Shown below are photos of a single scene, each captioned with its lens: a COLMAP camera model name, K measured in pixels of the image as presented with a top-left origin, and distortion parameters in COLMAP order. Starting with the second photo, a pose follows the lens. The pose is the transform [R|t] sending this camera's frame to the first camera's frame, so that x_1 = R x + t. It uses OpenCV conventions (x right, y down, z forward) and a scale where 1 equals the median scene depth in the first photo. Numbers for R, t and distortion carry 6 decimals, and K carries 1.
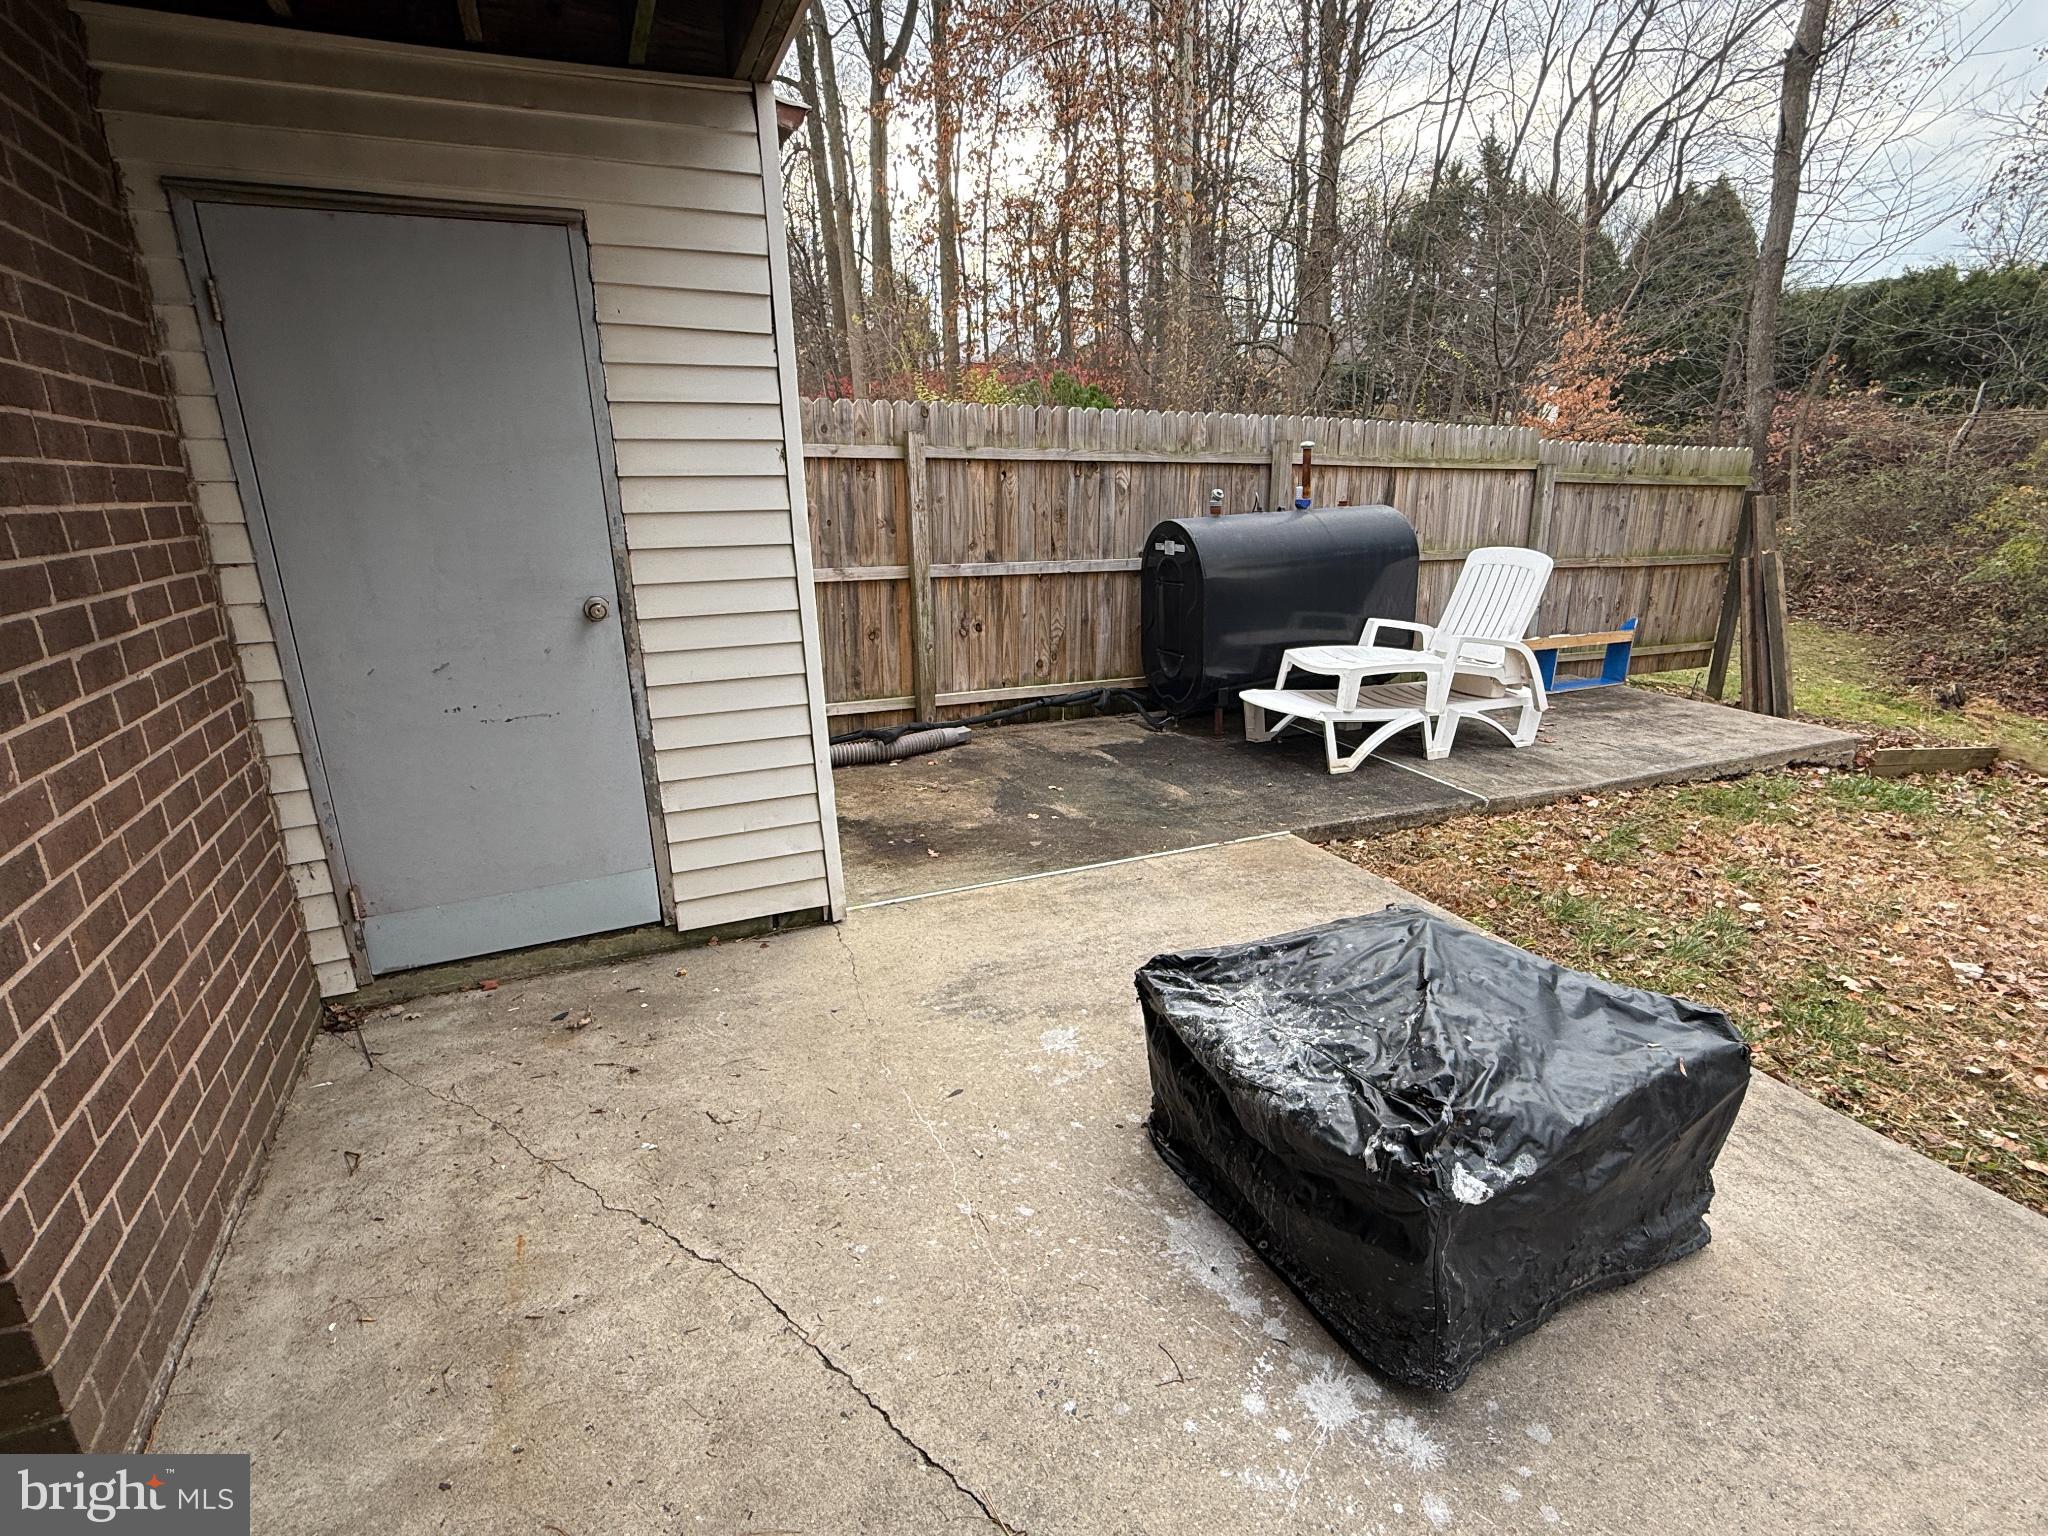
lens RADIAL K [[1002.3, 0, 1022.8], [0, 1002.3, 773.8], [0, 0, 1]] dist [0.000467, -0.001715]
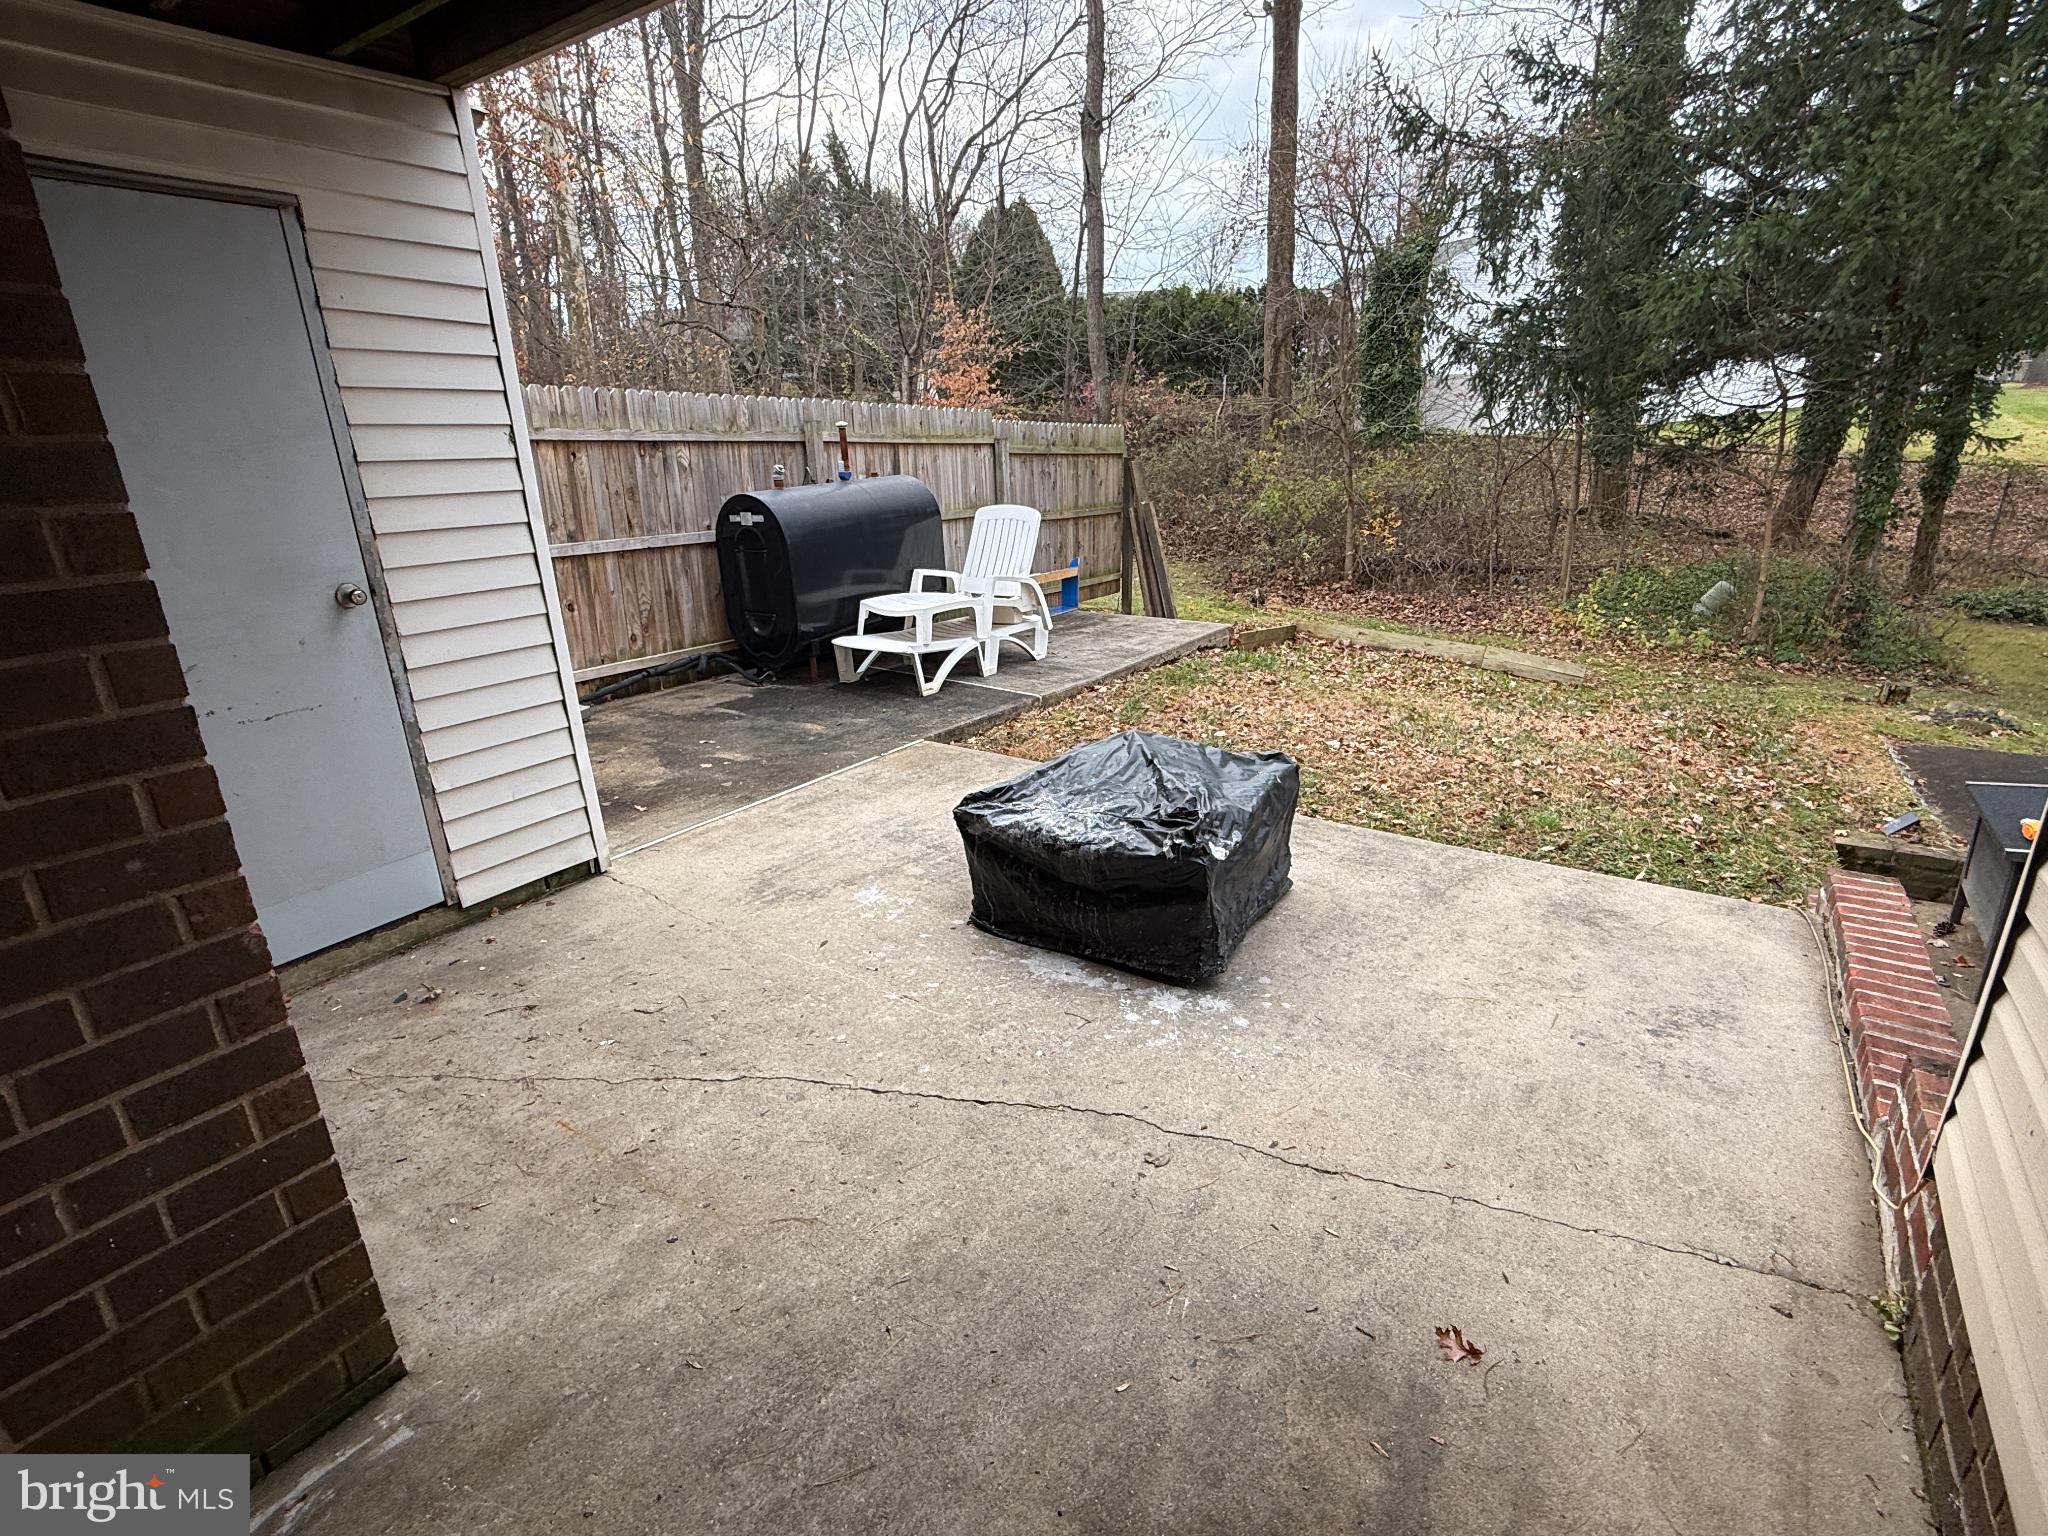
lens RADIAL K [[1002.3, 0, 1018.7], [0, 1002.3, 776.0], [0, 0, 1]] dist [0.000467, -0.001715]
pose [[0.847082, -0.179055, 0.500392, -0.333265], [0.167595, 0.983493, 0.068213, 0.047411], [-0.504346, 0.026081, 0.863108, -0.164187]]
